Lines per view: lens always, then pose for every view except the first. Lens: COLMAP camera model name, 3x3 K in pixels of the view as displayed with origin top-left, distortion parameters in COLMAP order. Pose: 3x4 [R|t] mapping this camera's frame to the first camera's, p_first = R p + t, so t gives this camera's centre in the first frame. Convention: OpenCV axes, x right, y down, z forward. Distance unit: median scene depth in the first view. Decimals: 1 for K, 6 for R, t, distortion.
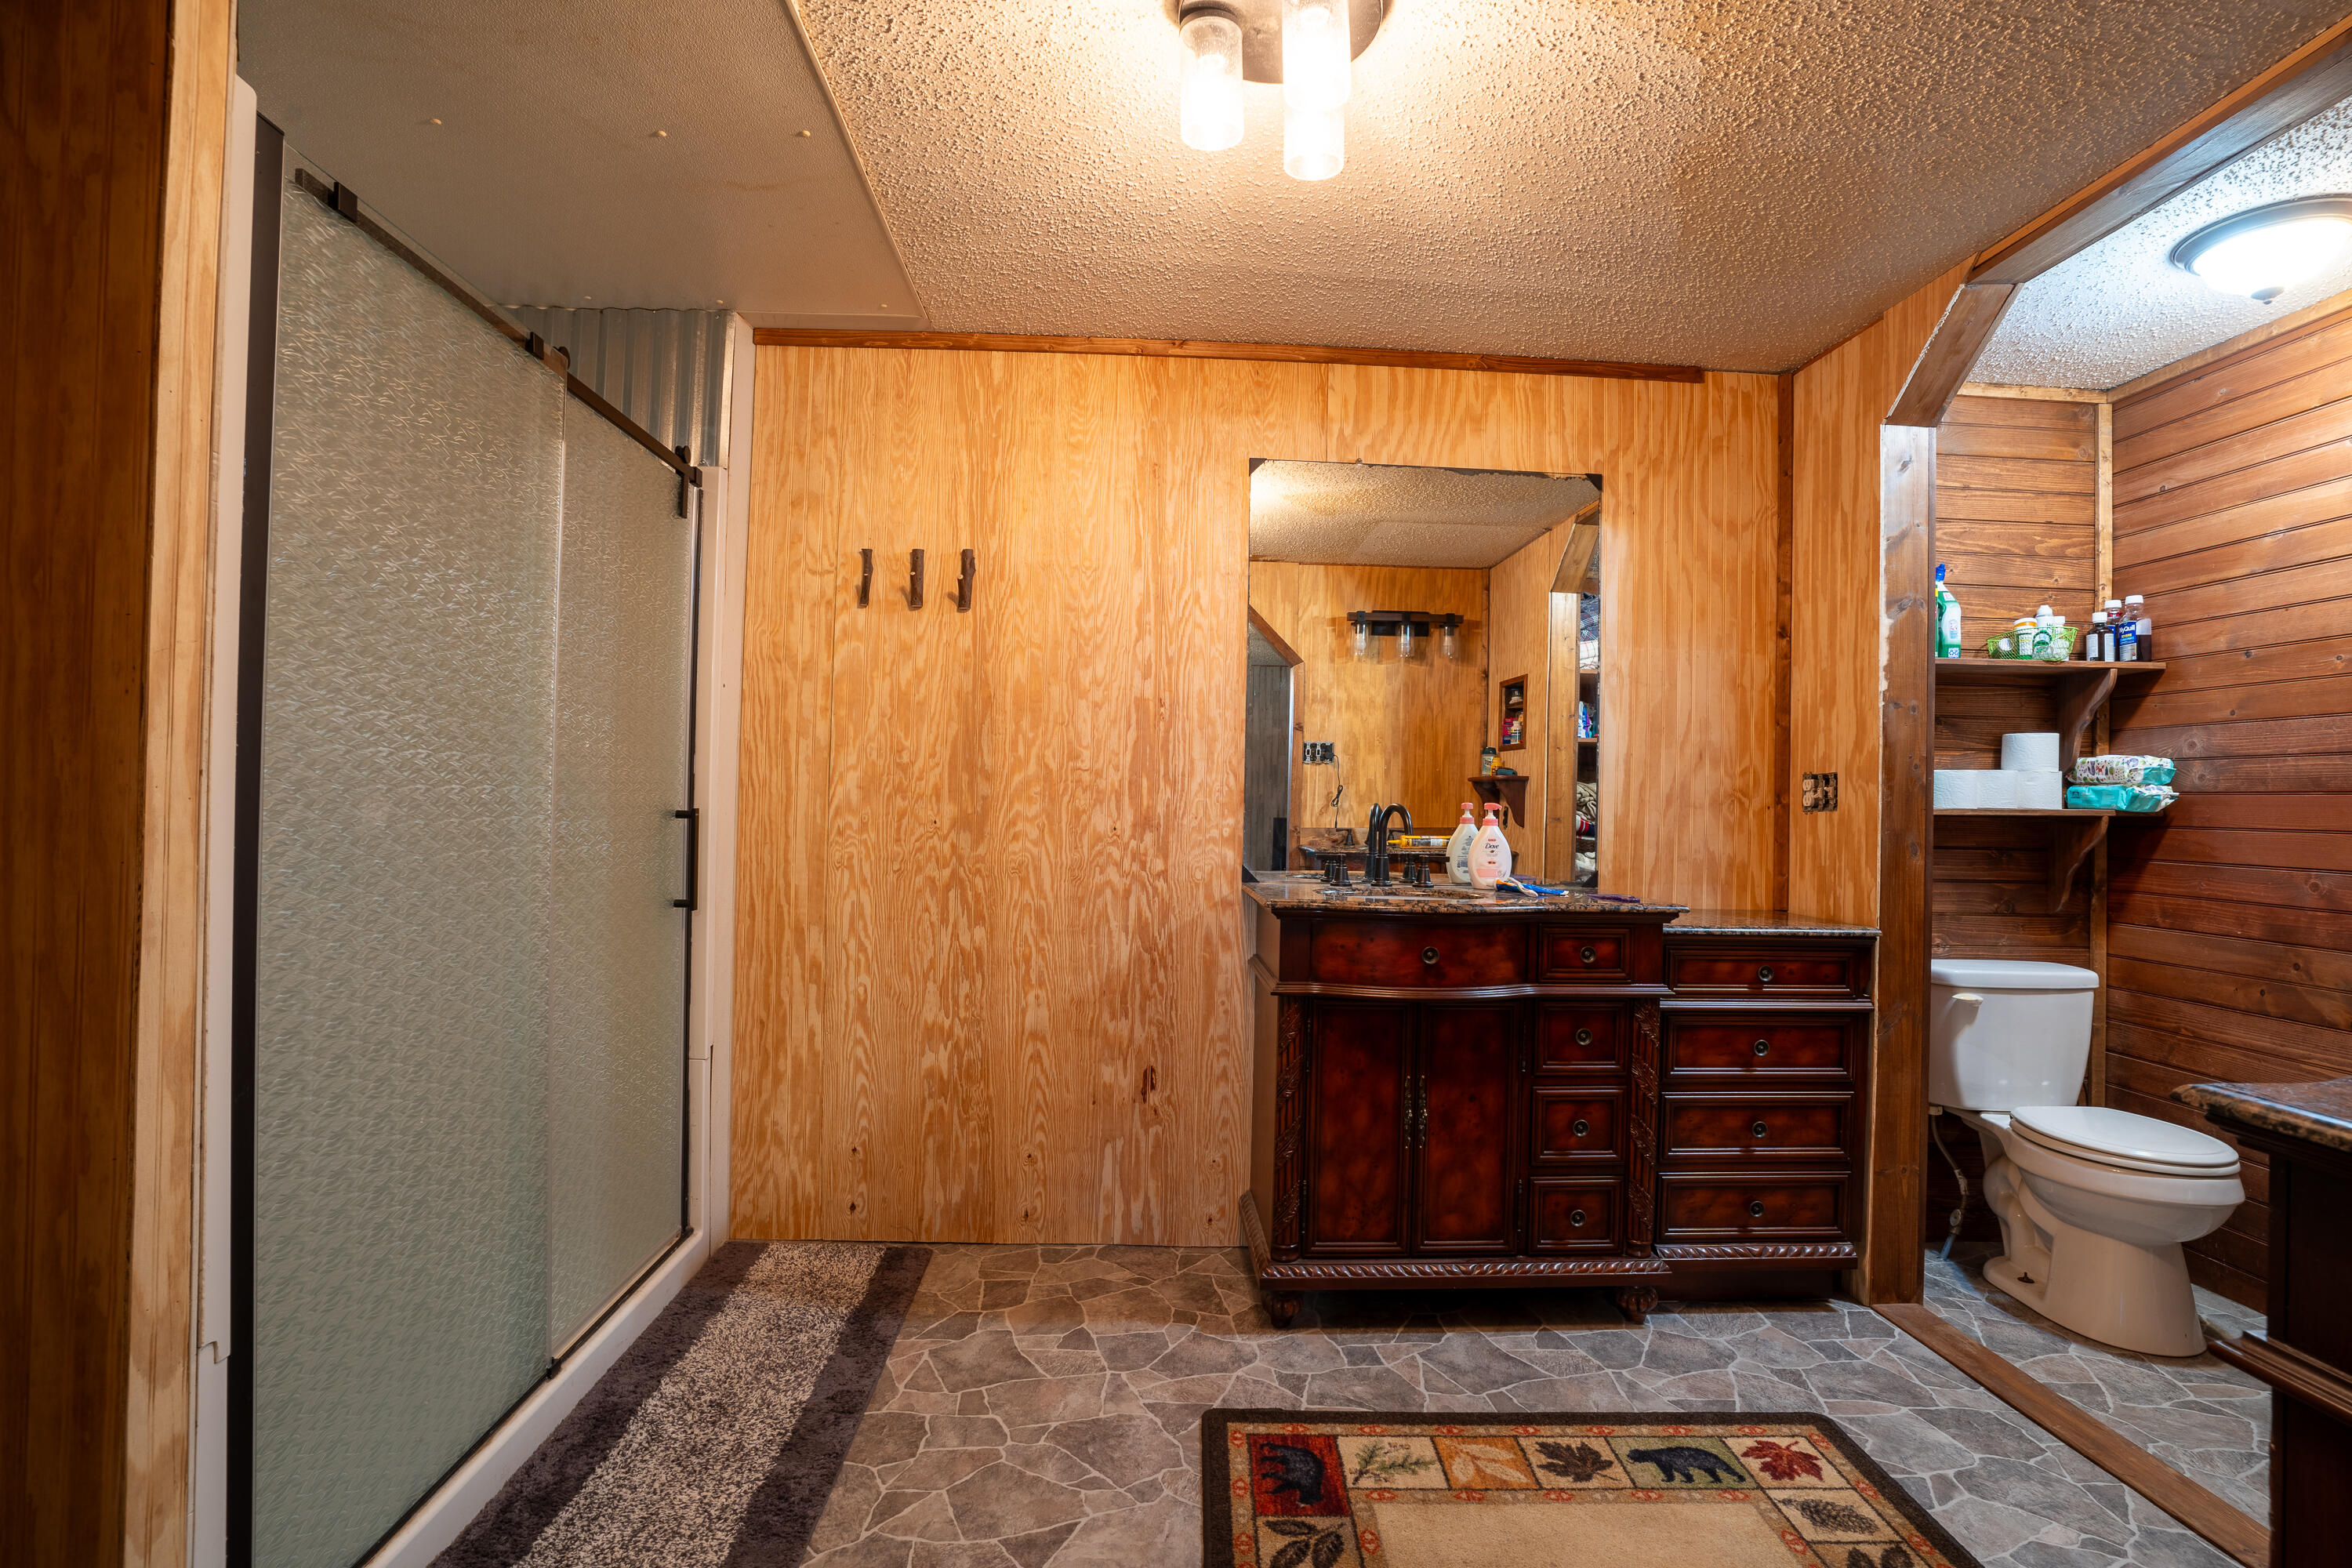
lens RADIAL K [[1155.9, 0, 1184.9], [0, 1155.9, 784.6], [0, 0, 1]] dist [-0.069070, 0.028491]
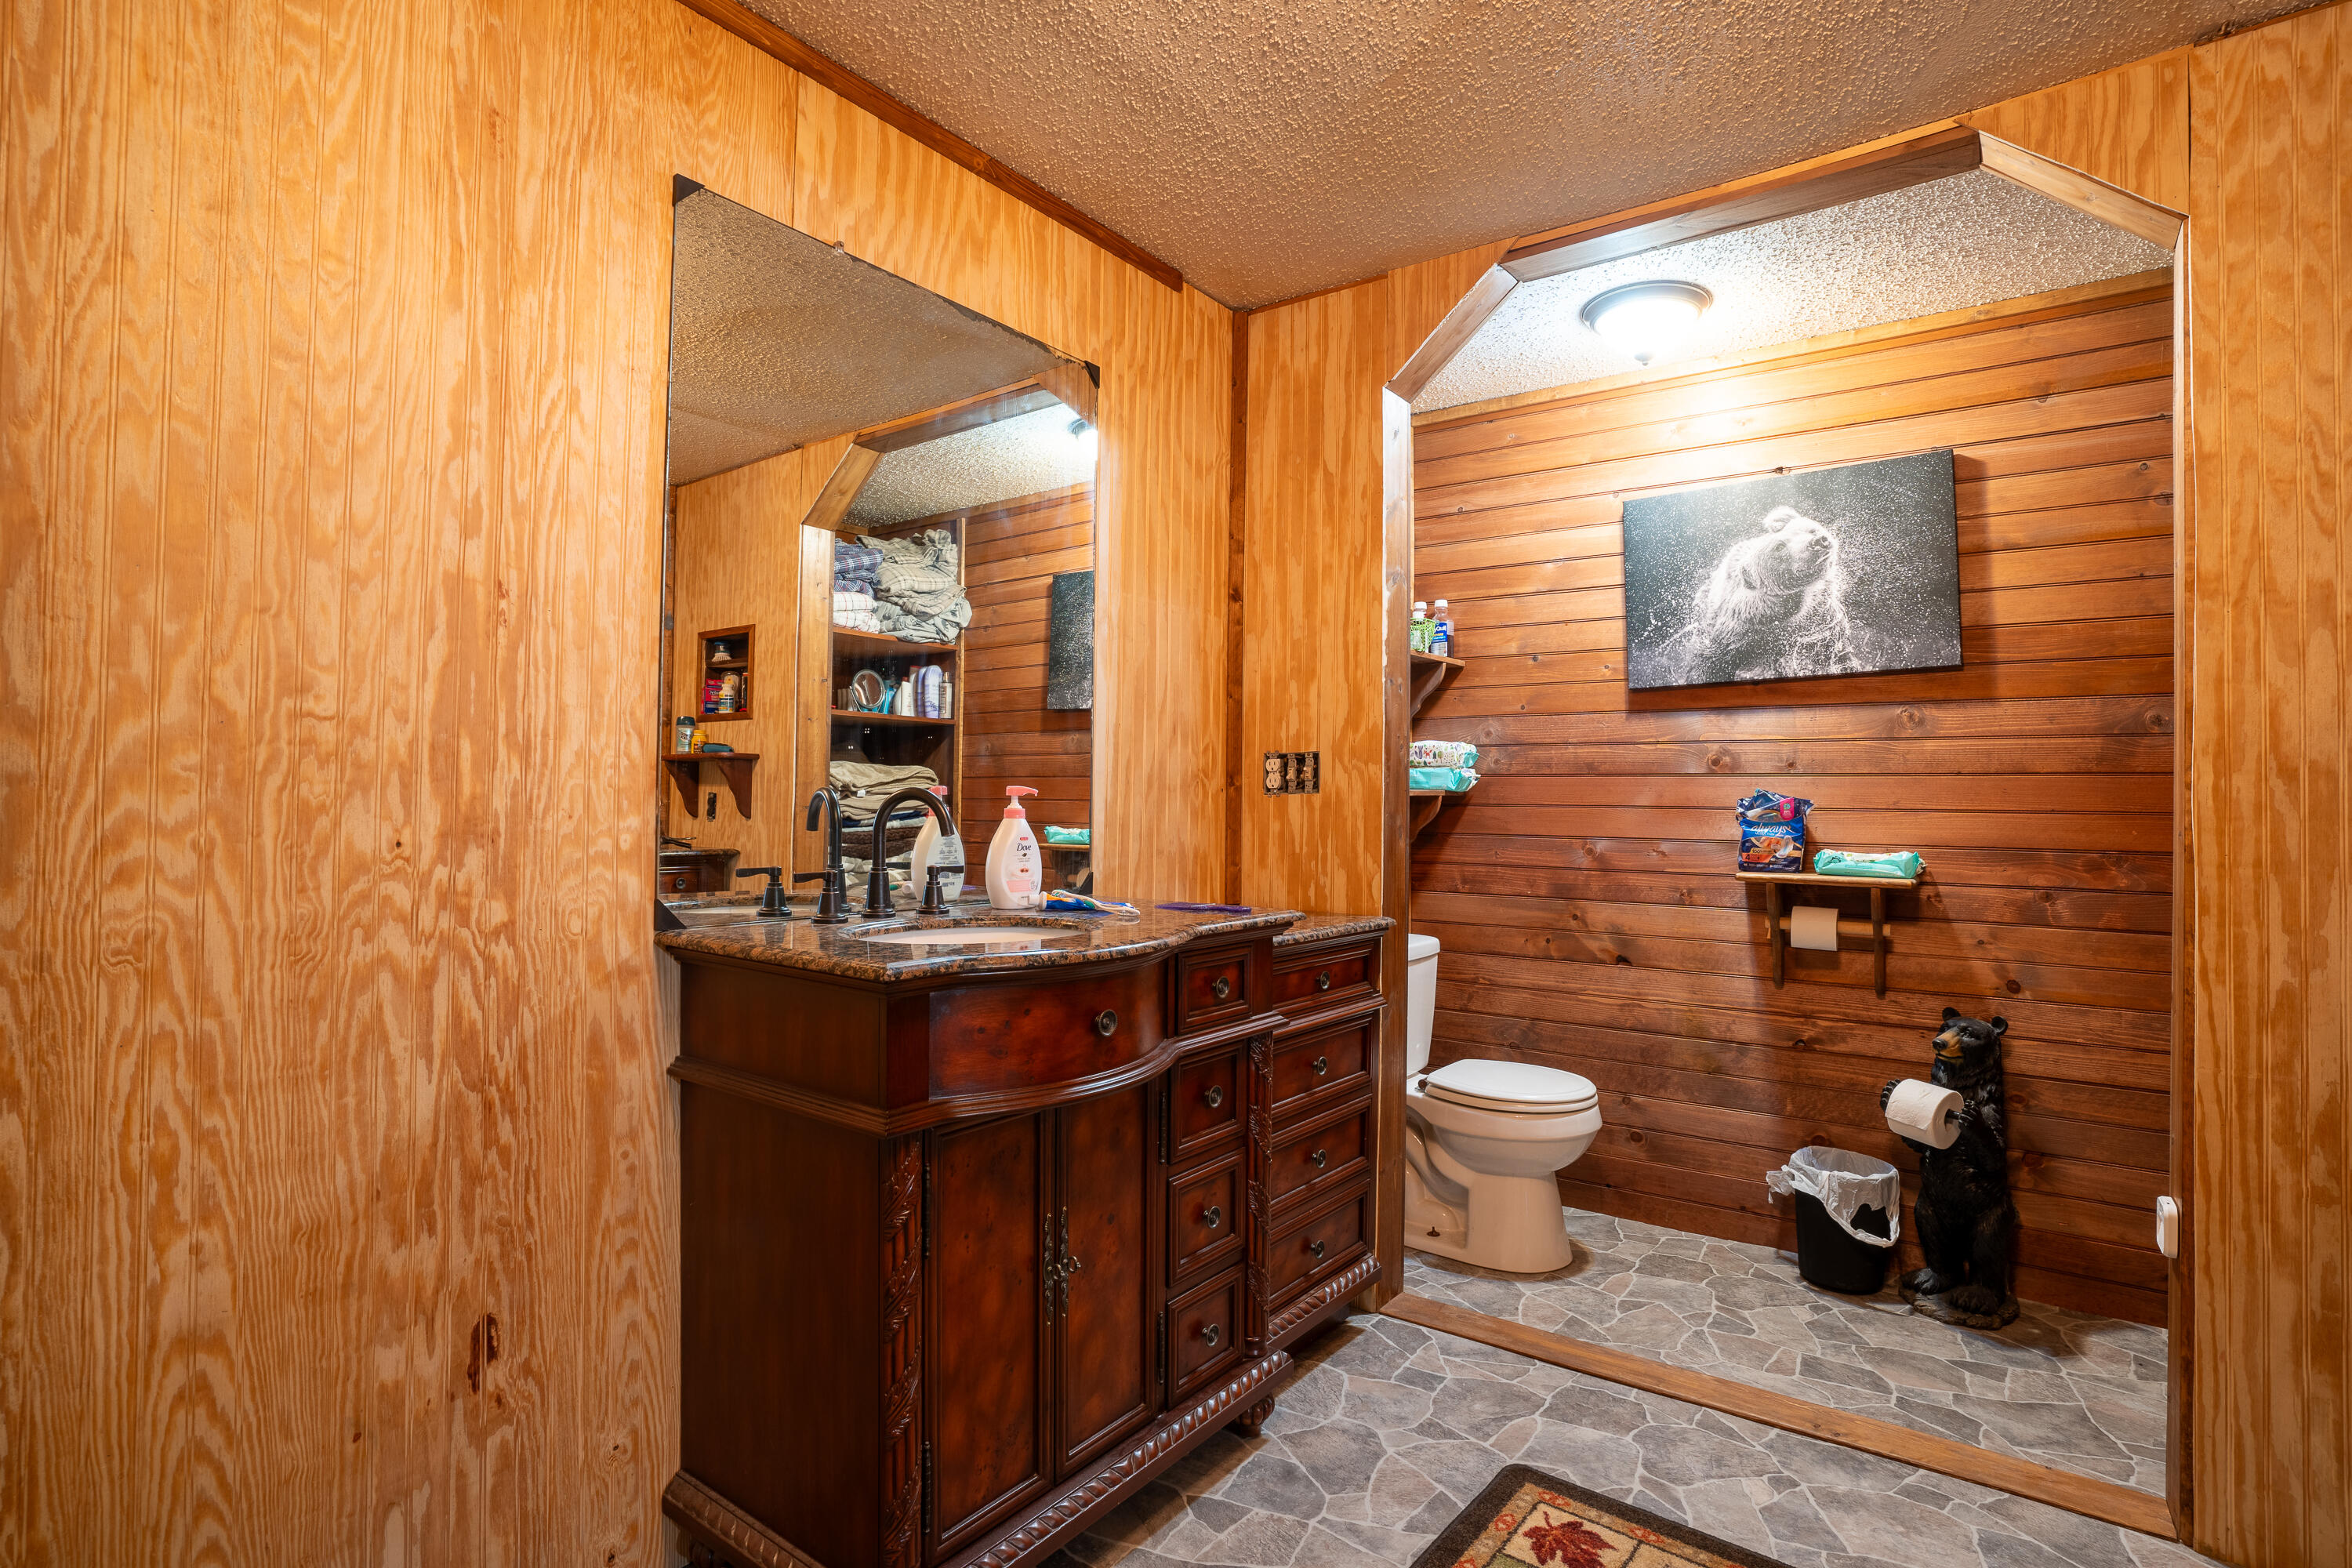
lens RADIAL K [[1155.9, 0, 1193.9], [0, 1155.9, 783.7], [0, 0, 1]] dist [-0.069070, 0.028491]
pose [[0.631223, -0.003204, 0.775595, -0.212482], [-0.006514, 0.999934, 0.009432, 0.006977], [-0.775574, -0.011006, 0.631160, 0.458836]]
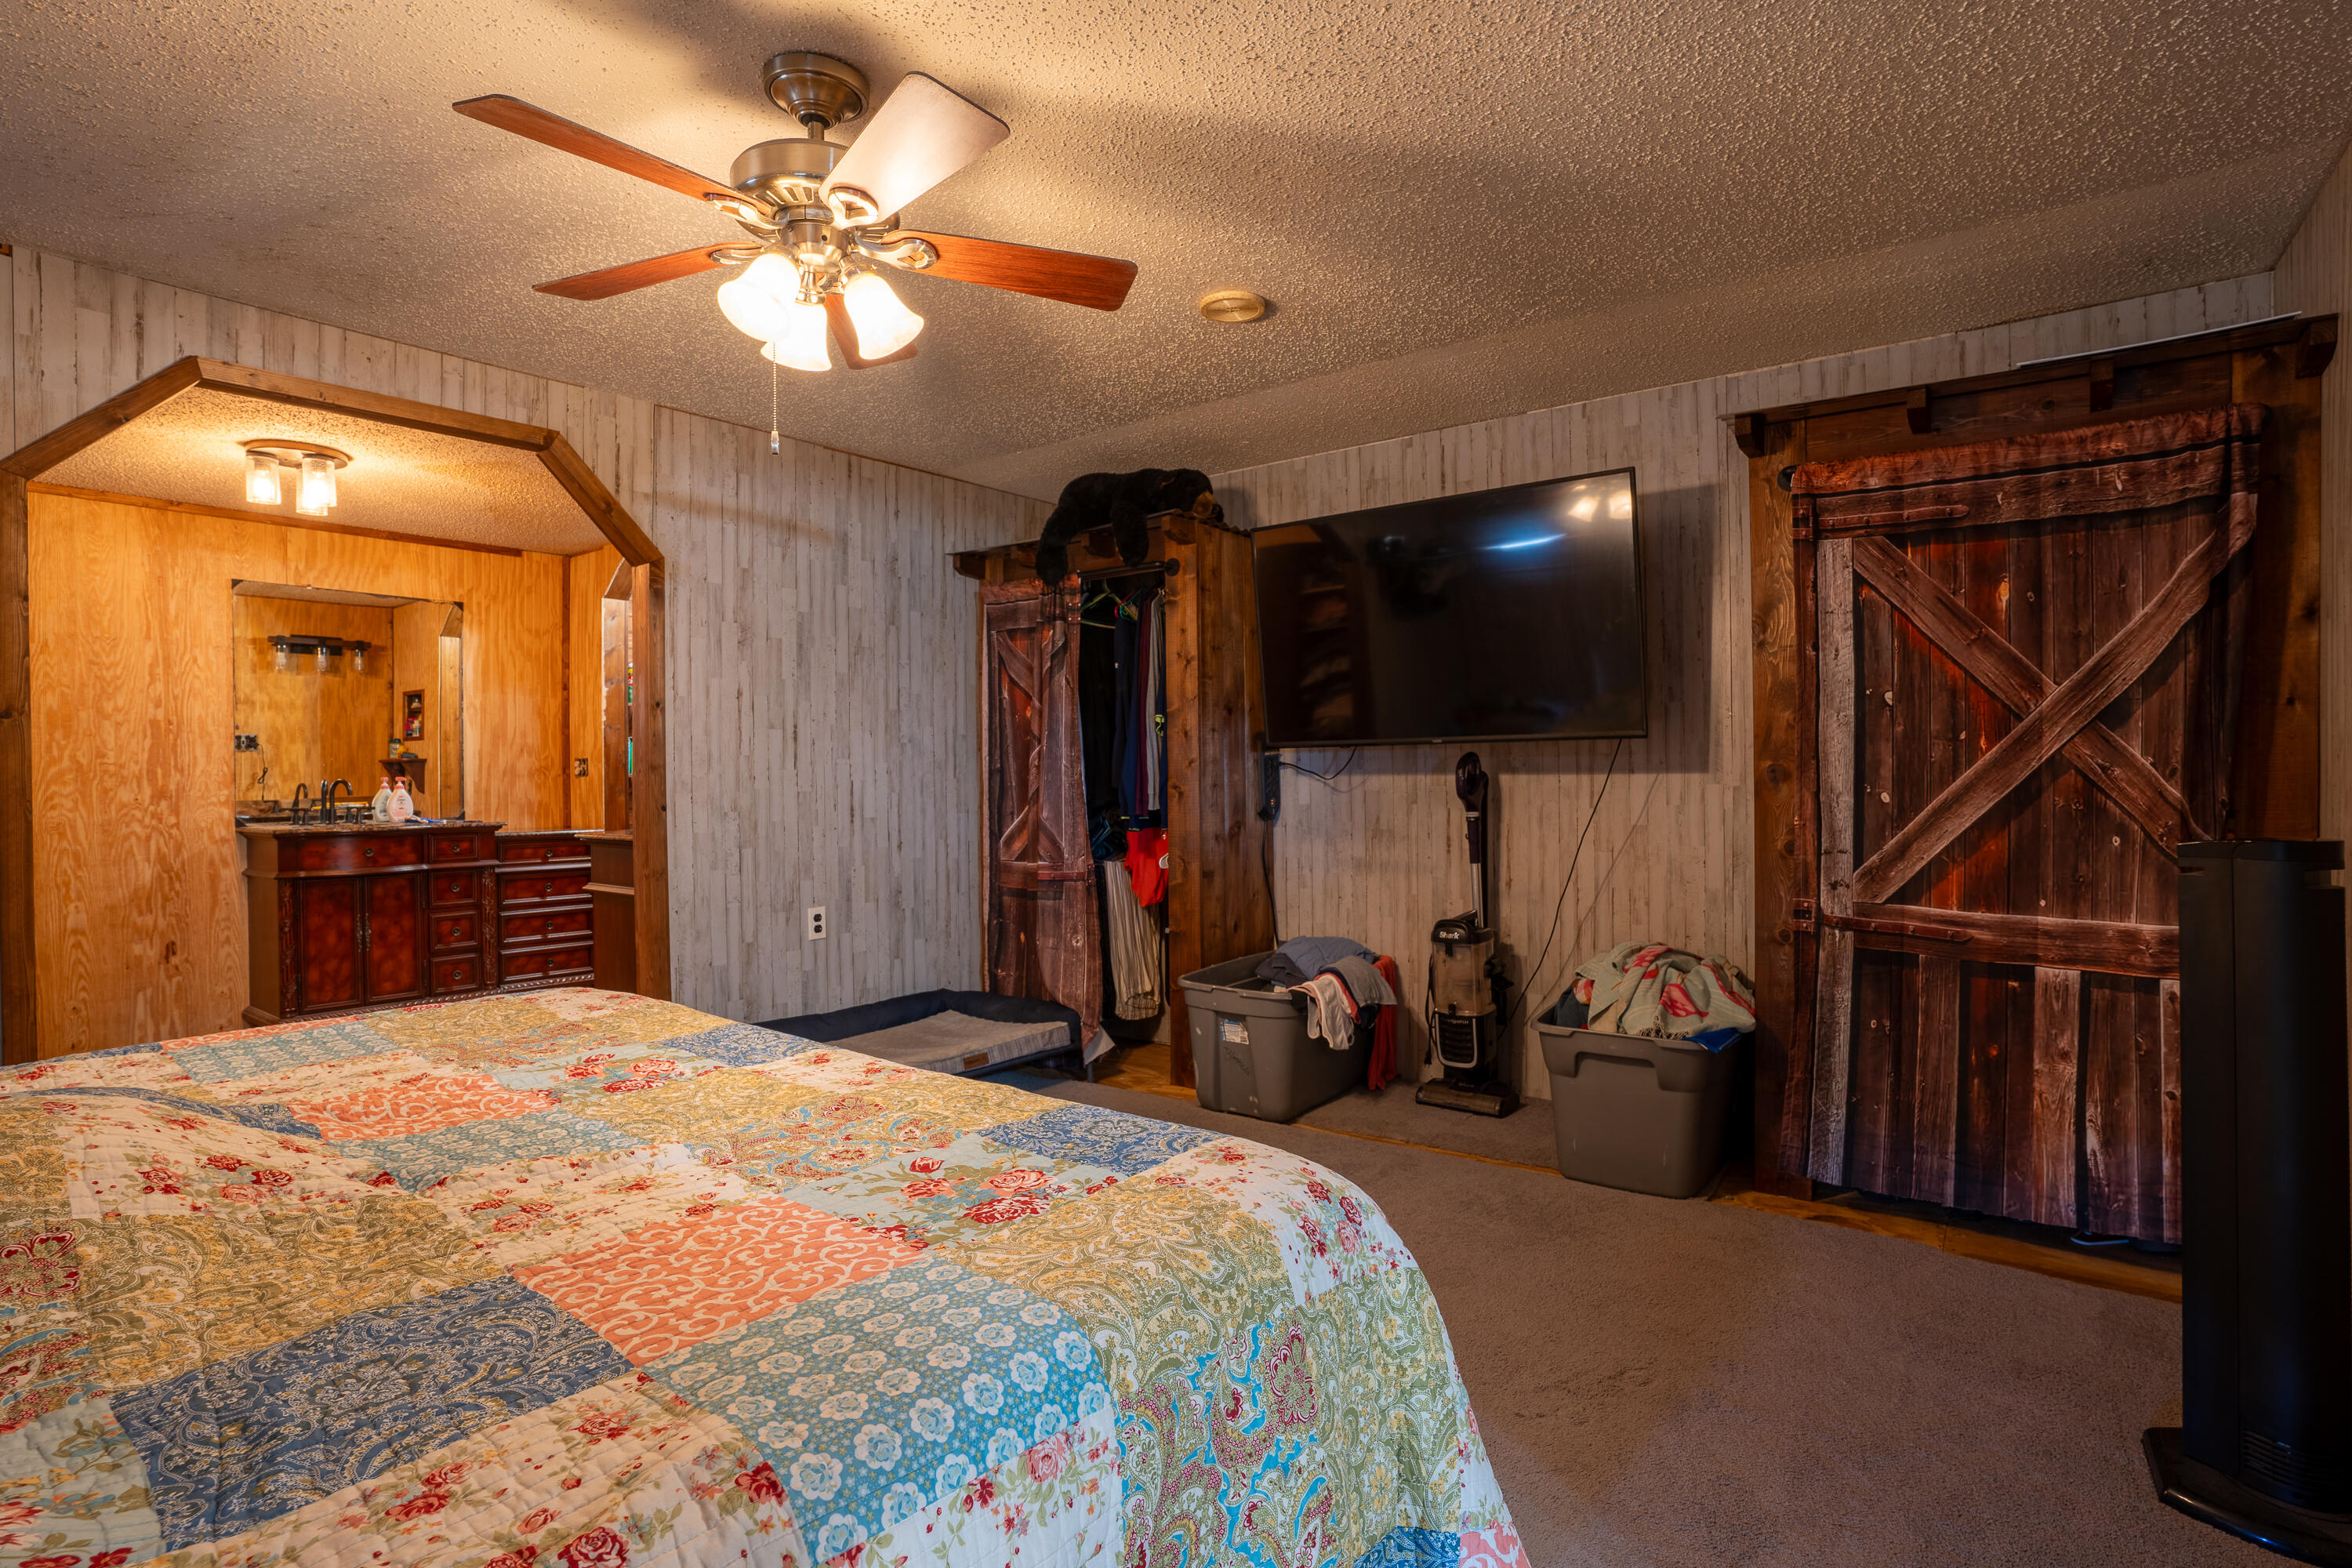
lens RADIAL K [[1155.9, 0, 1200.3], [0, 1155.9, 783.7], [0, 0, 1]] dist [-0.069070, 0.028491]
pose [[0.634766, -0.032698, 0.772012, -0.319156], [0.012457, 0.999407, 0.032087, -0.015911], [-0.772604, -0.010751, 0.634797, -1.167228]]
